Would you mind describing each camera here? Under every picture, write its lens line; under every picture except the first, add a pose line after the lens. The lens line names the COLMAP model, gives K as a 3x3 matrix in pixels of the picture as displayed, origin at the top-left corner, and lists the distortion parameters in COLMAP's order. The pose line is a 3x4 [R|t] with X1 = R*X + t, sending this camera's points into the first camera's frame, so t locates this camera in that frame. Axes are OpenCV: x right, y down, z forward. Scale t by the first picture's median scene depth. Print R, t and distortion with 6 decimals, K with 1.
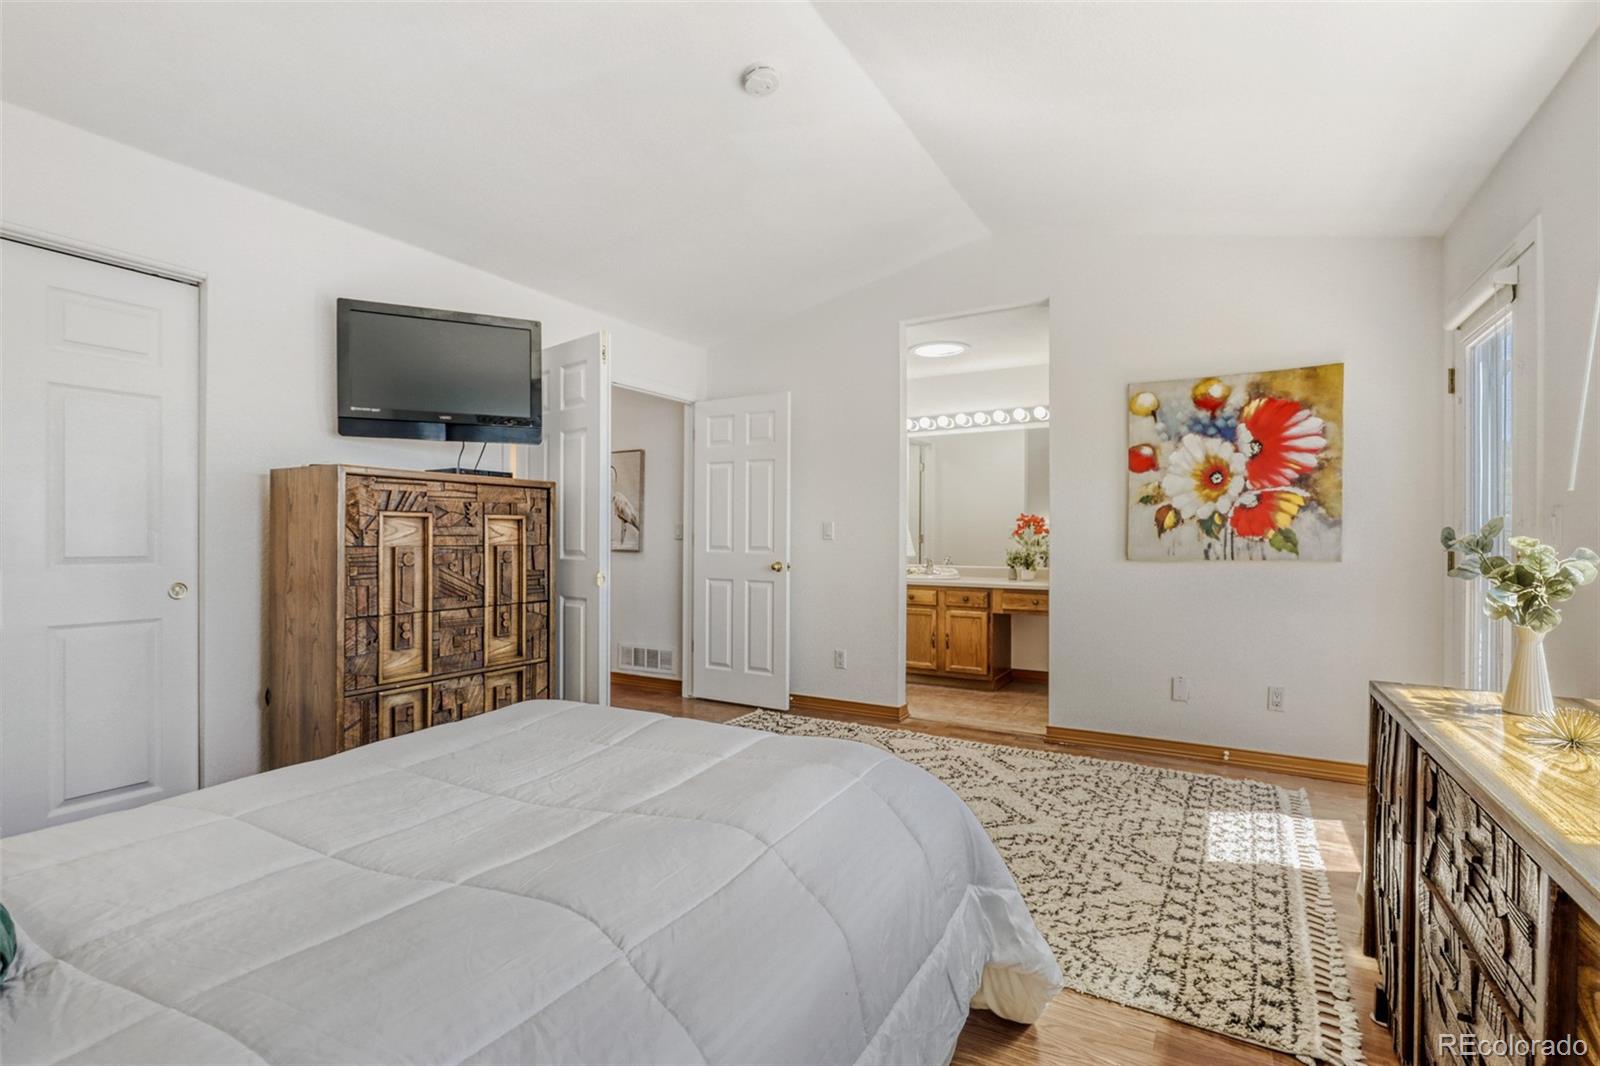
lens RADIAL K [[732.6, 0, 803.1], [0, 732.6, 536.5], [0, 0, 1]] dist [-0.017653, 0.002491]
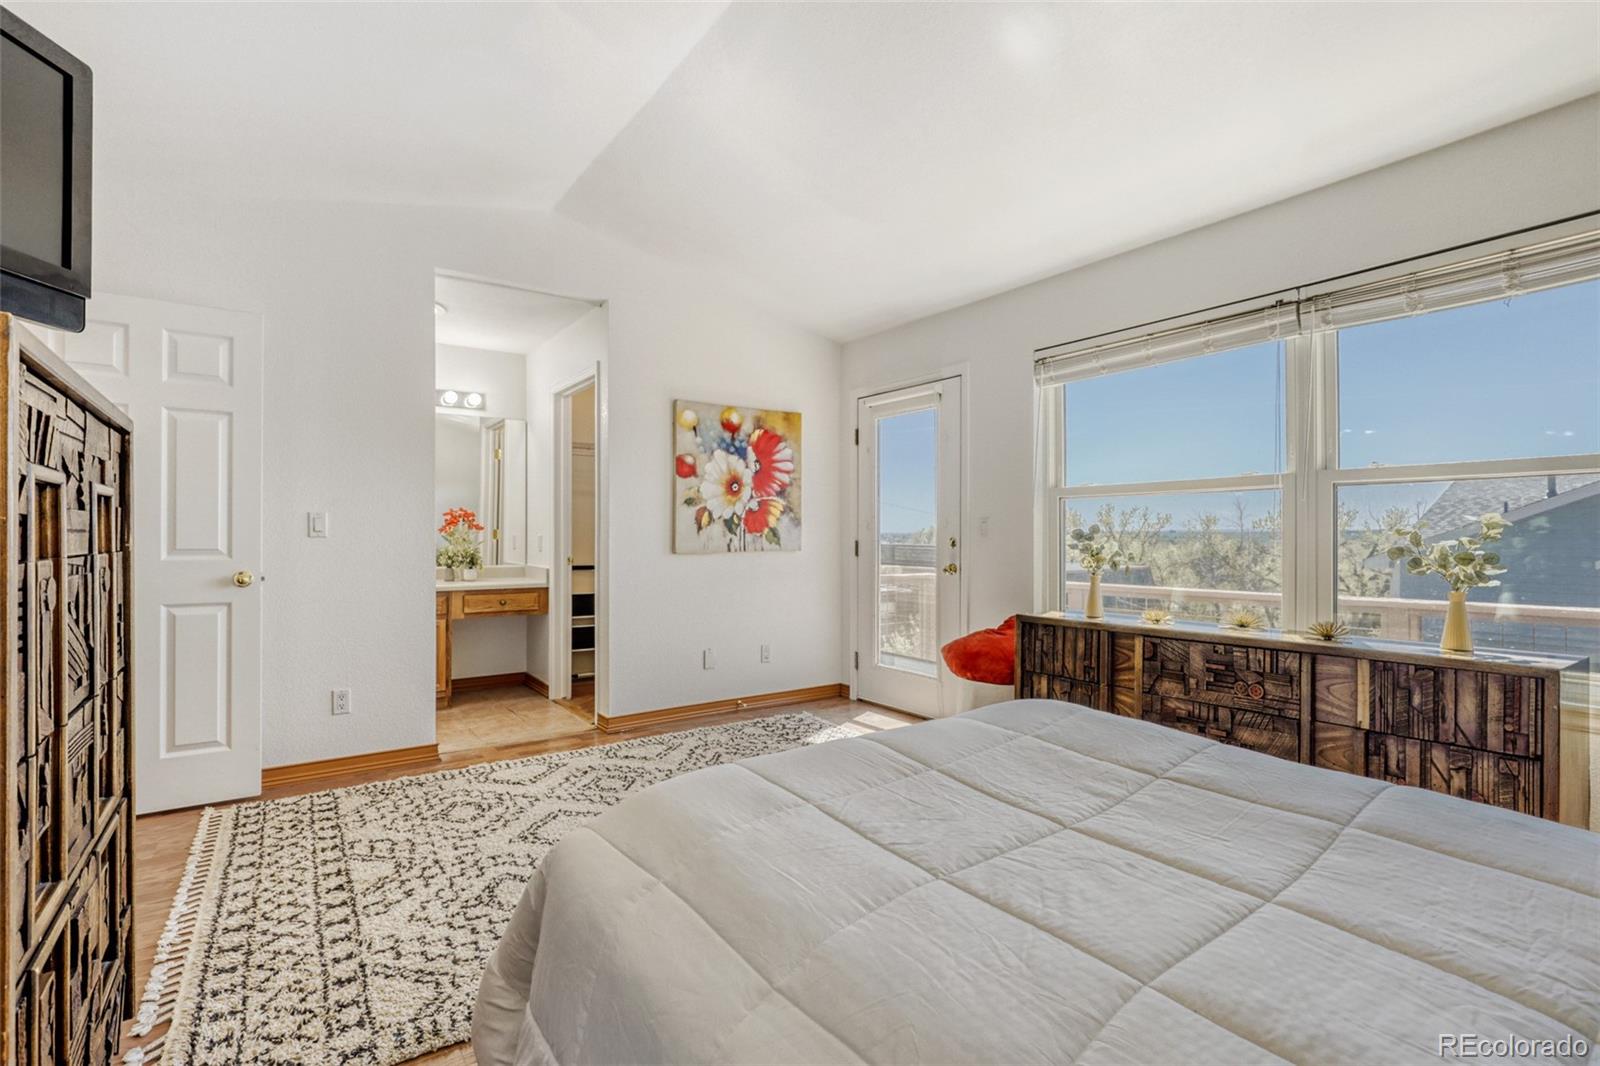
lens RADIAL K [[732.6, 0, 796.5], [0, 732.6, 533.9], [0, 0, 1]] dist [-0.017653, 0.002491]
pose [[0.414428, -0.001710, 0.910080, -0.554585], [-0.000357, 0.999998, 0.002041, -0.001160], [-0.910082, -0.001171, 0.414427, 0.379375]]
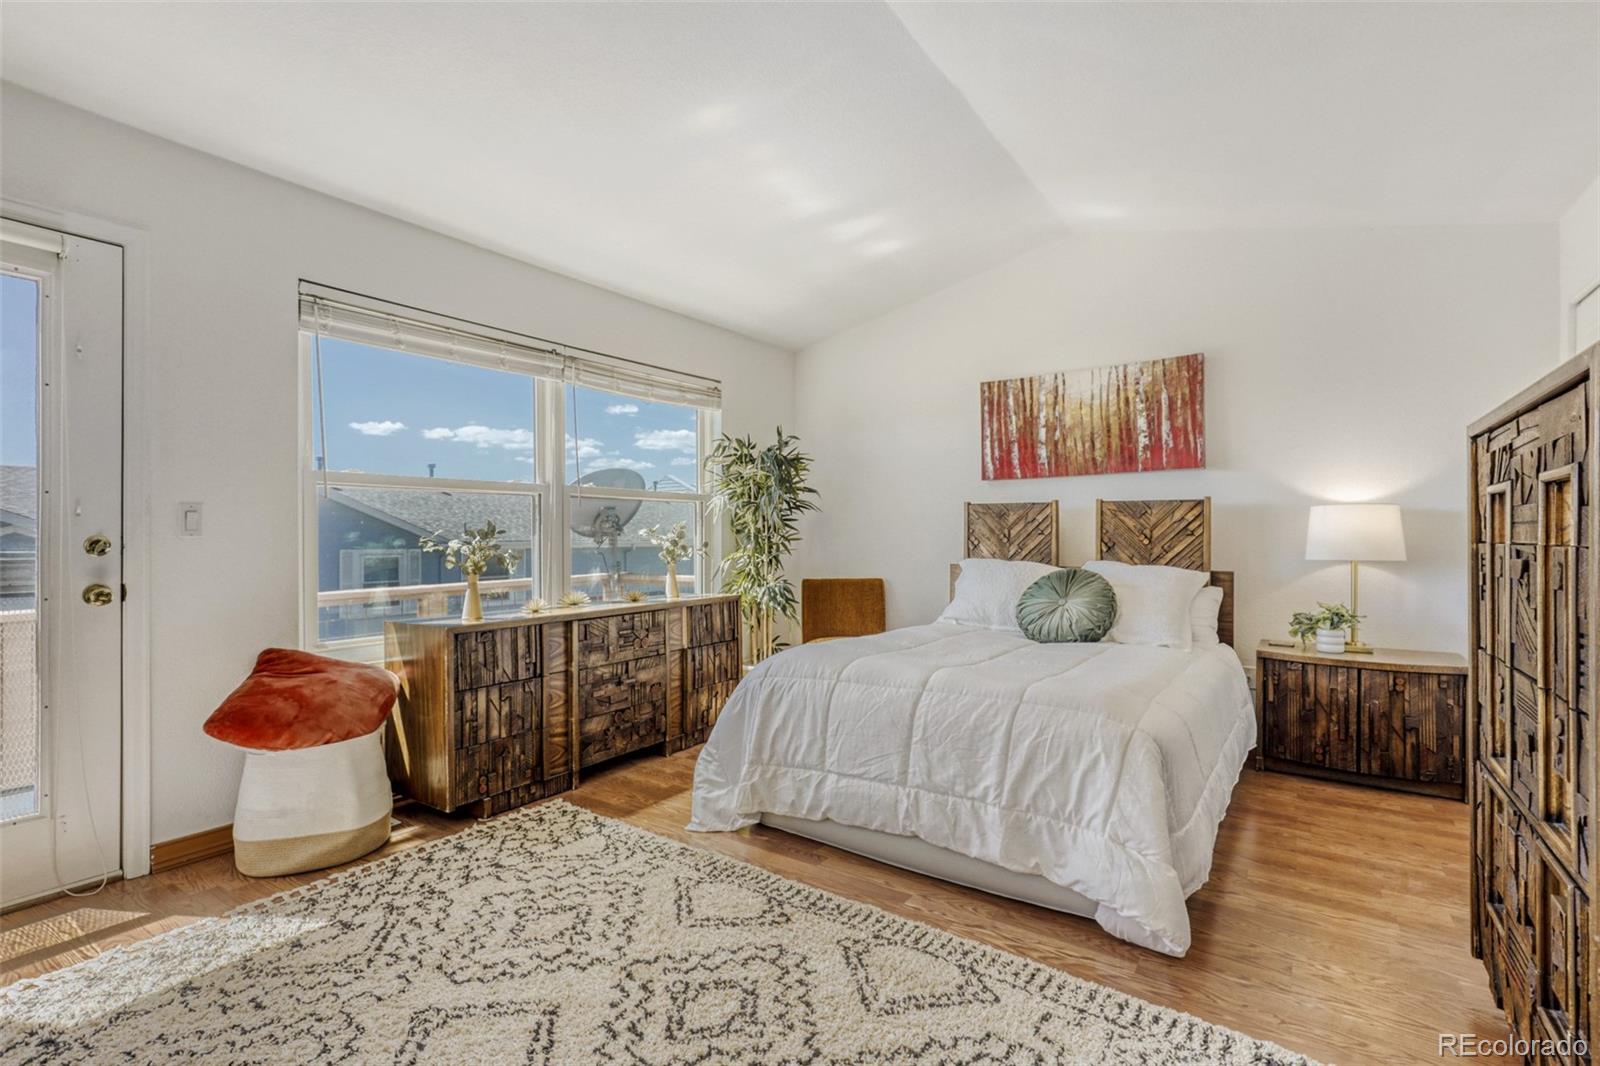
lens RADIAL K [[732.6, 0, 806.8], [0, 732.6, 533.6], [0, 0, 1]] dist [-0.017653, 0.002491]
pose [[-0.997107, -0.000066, 0.076015, -0.031804], [-0.000396, 0.999991, -0.004336, 0.007313], [-0.076014, -0.004353, -0.997097, 1.239258]]
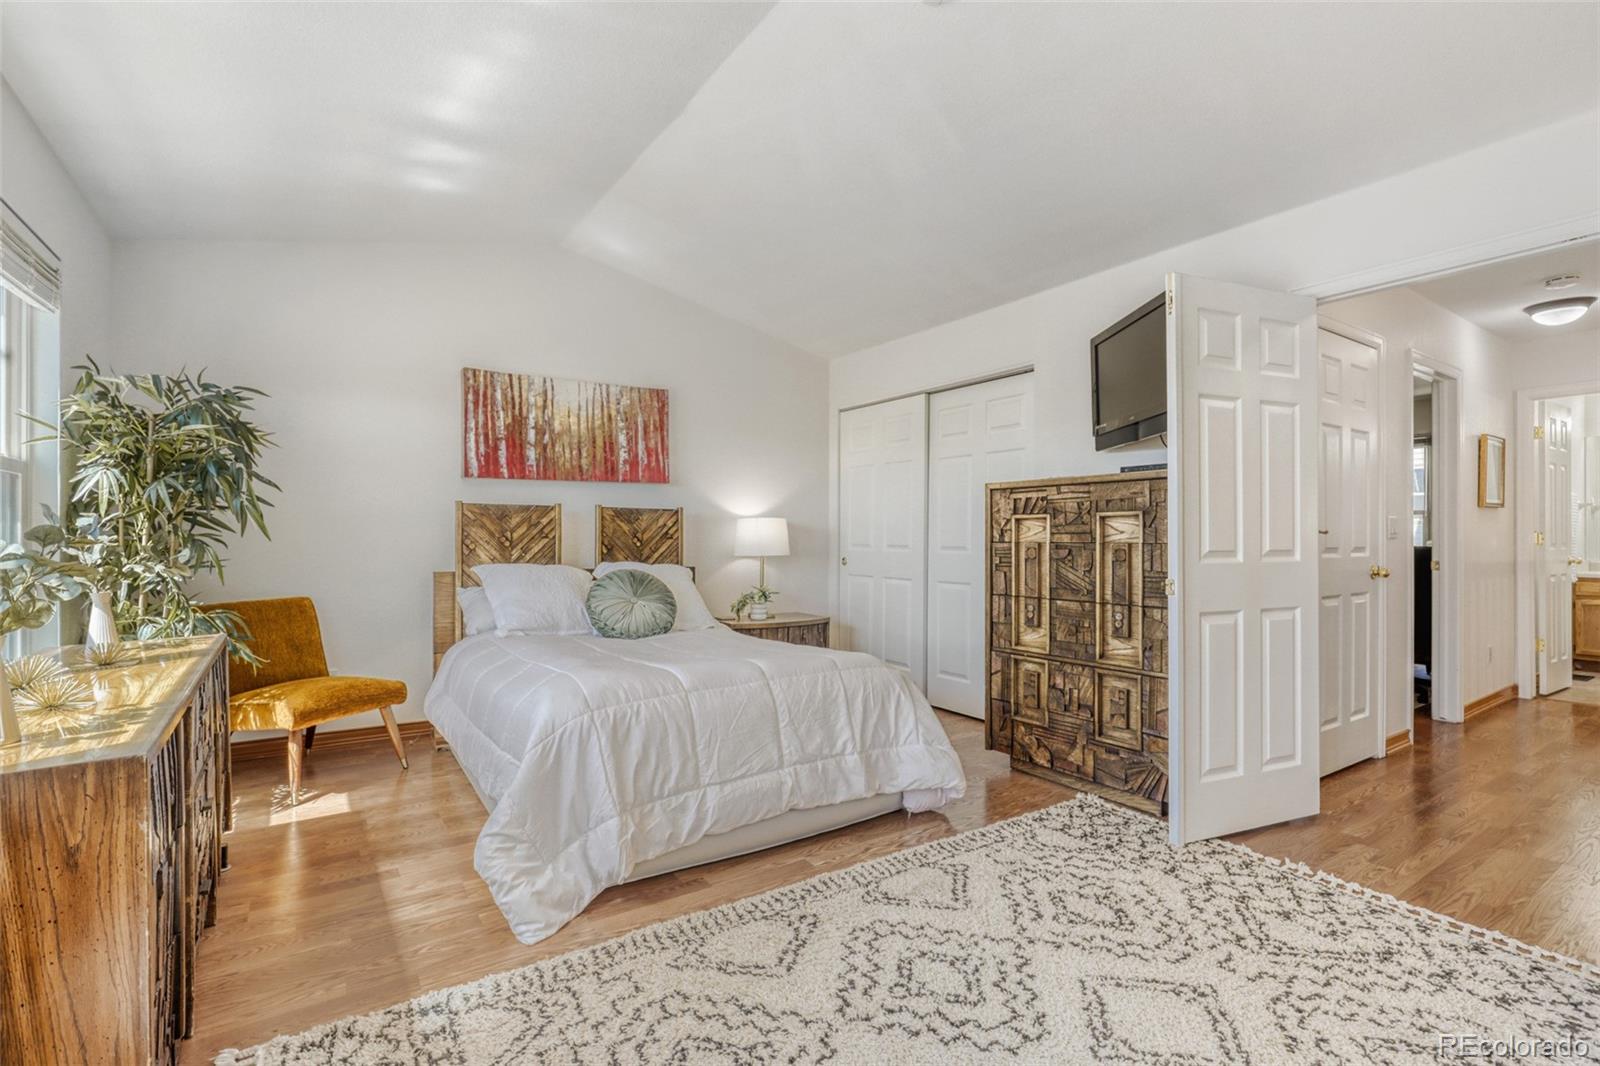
lens RADIAL K [[732.6, 0, 802.2], [0, 732.6, 533.6], [0, 0, 1]] dist [-0.017653, 0.002491]
pose [[-0.433863, -0.007060, -0.900951, 0.561784], [-0.000049, 0.999969, -0.007812, 0.006253], [0.900979, -0.003345, -0.433850, 0.912246]]
